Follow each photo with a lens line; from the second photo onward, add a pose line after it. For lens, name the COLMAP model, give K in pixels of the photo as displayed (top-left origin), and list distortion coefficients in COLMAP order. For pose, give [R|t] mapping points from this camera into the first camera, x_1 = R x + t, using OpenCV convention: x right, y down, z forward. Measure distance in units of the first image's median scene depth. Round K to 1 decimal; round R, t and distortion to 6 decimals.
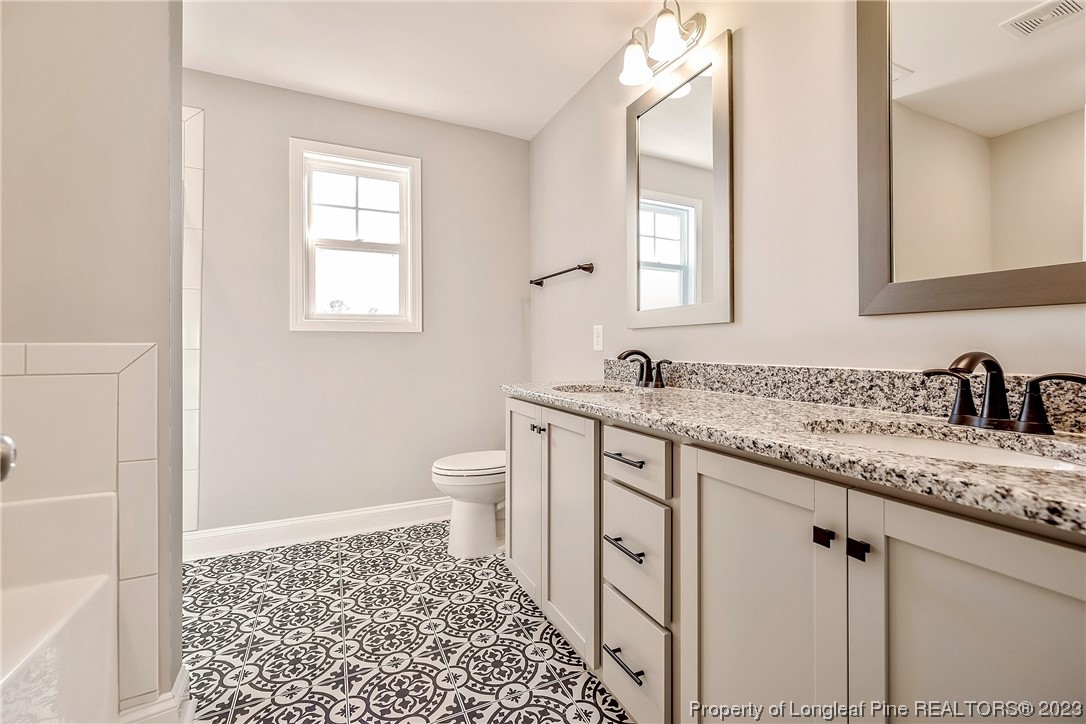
lens RADIAL K [[467.4, 0, 530.2], [0, 467.4, 344.7], [0, 0, 1]] dist [0.009726, 0.000210]
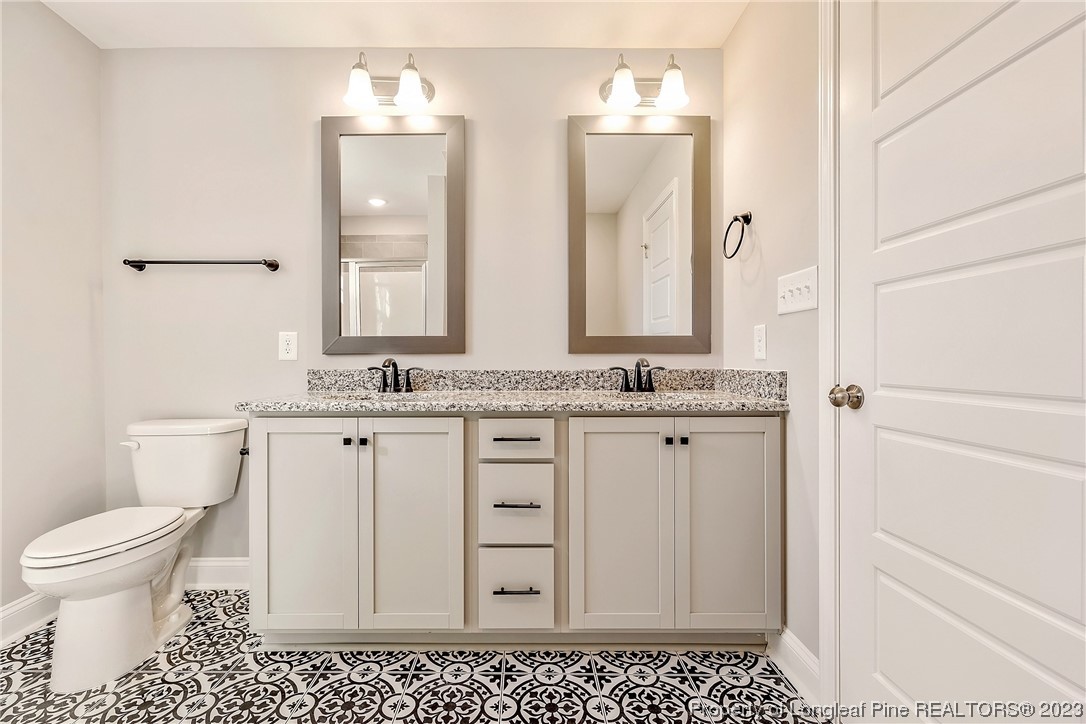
lens RADIAL K [[467.4, 0, 538.2], [0, 467.4, 362.8], [0, 0, 1]] dist [0.009726, 0.000210]
pose [[0.415946, -0.004528, 0.909378, -0.821343], [-0.004822, 0.999963, 0.007184, 0.015959], [-0.909377, -0.007374, 0.415909, 0.331762]]
